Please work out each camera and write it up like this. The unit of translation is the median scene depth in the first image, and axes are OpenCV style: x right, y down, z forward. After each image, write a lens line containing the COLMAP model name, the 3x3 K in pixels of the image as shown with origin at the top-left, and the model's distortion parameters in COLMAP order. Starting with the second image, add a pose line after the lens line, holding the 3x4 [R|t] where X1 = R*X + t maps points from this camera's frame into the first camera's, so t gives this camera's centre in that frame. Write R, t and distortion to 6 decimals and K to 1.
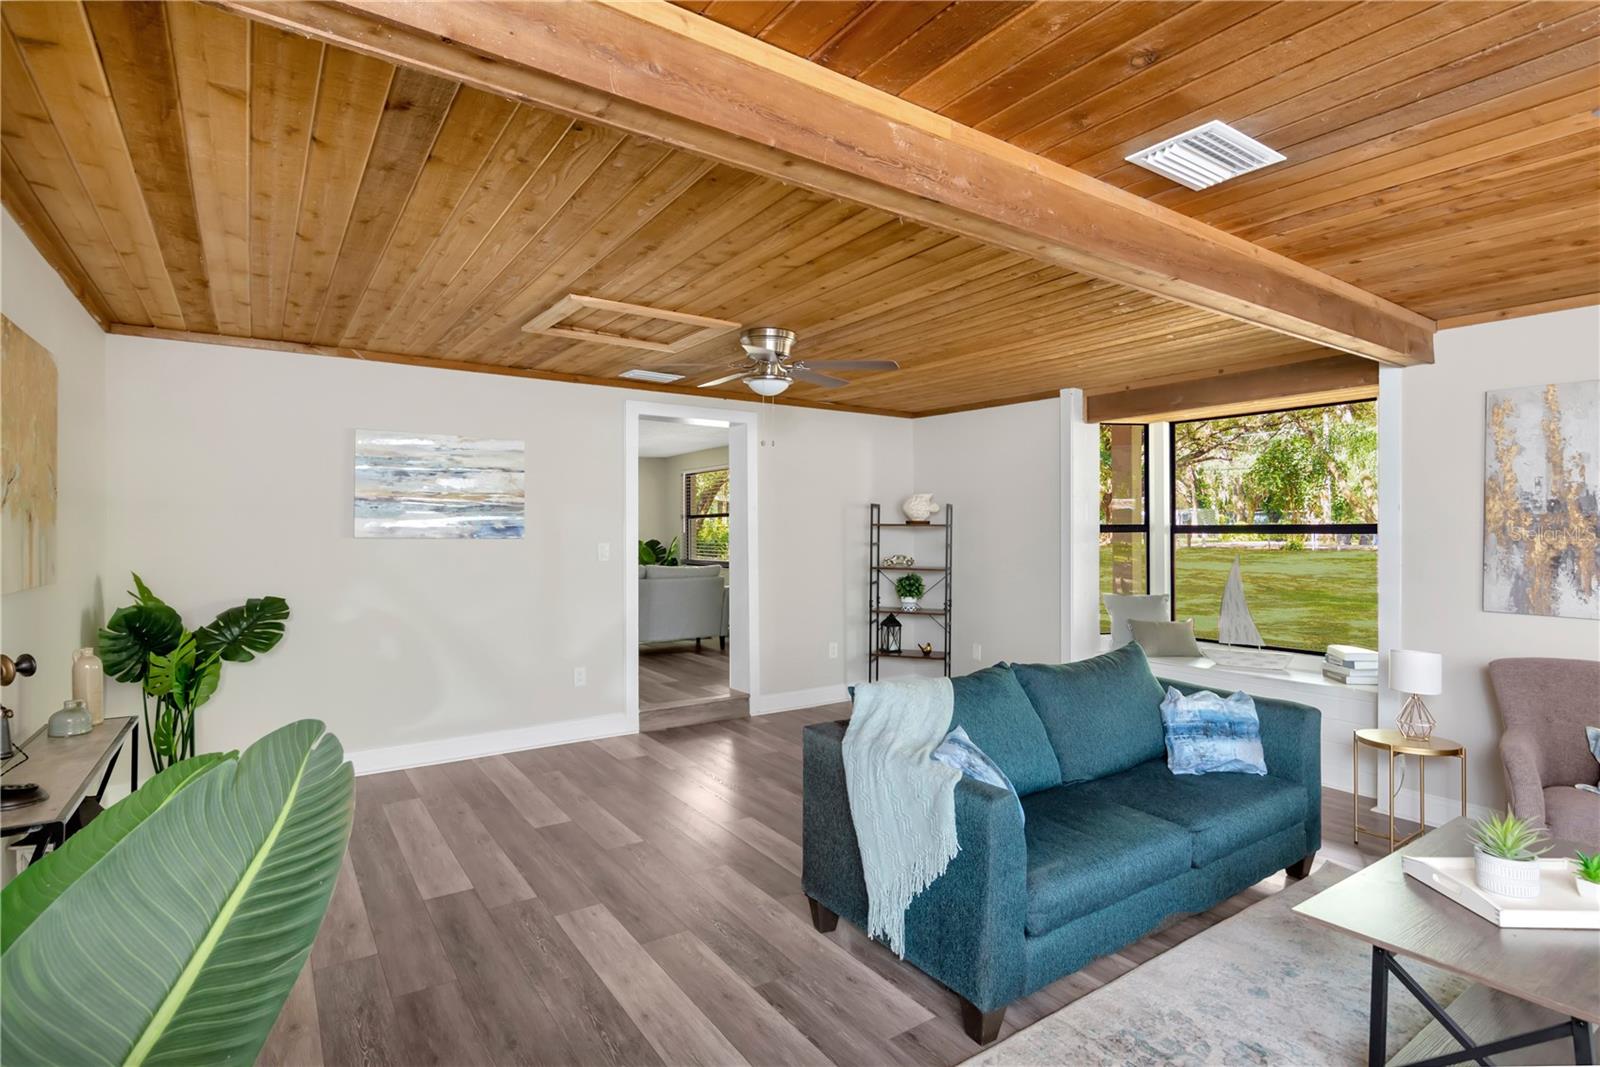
lens RADIAL K [[796.7, 0, 797.6], [0, 796.7, 539.2], [0, 0, 1]] dist [-0.002248, -0.000281]
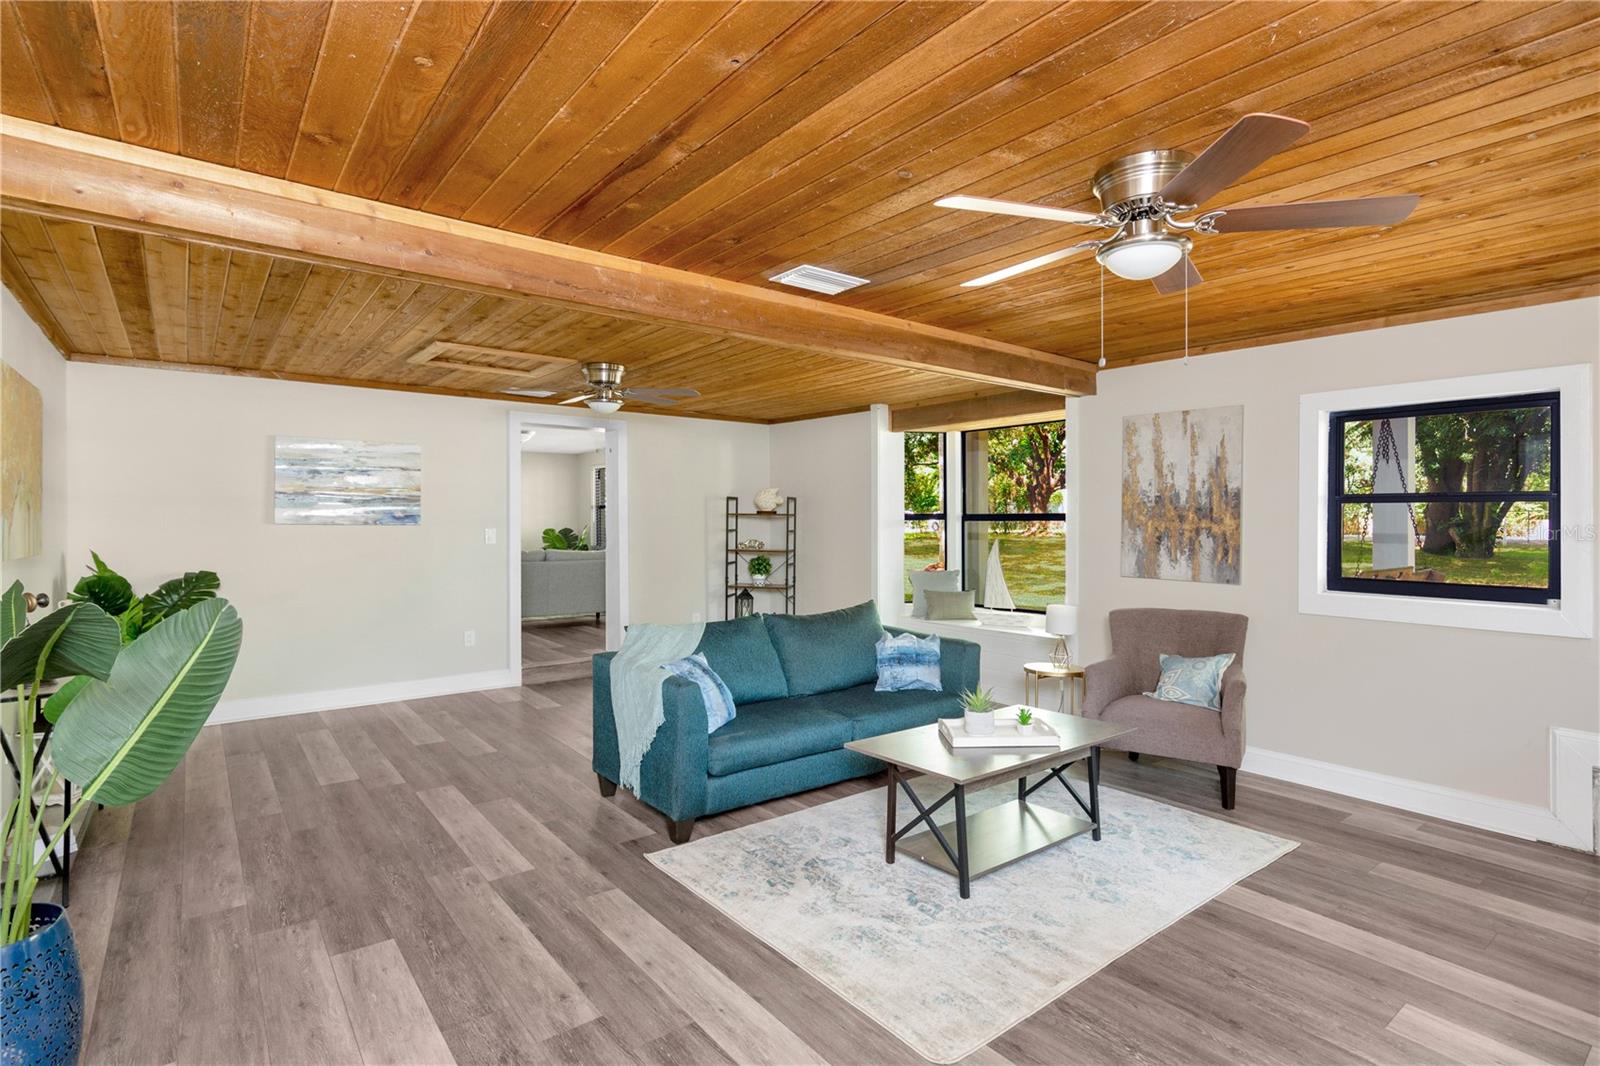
lens RADIAL K [[794.0, 0, 800.0], [0, 794.0, 533.0], [0, 0, 1]] dist [-0.000740, 0.000105]
pose [[0.998315, -0.000829, 0.058016, 0.230202], [0.000622, 0.999993, 0.003589, 0.010331], [-0.058019, -0.003547, 0.998309, -0.344537]]
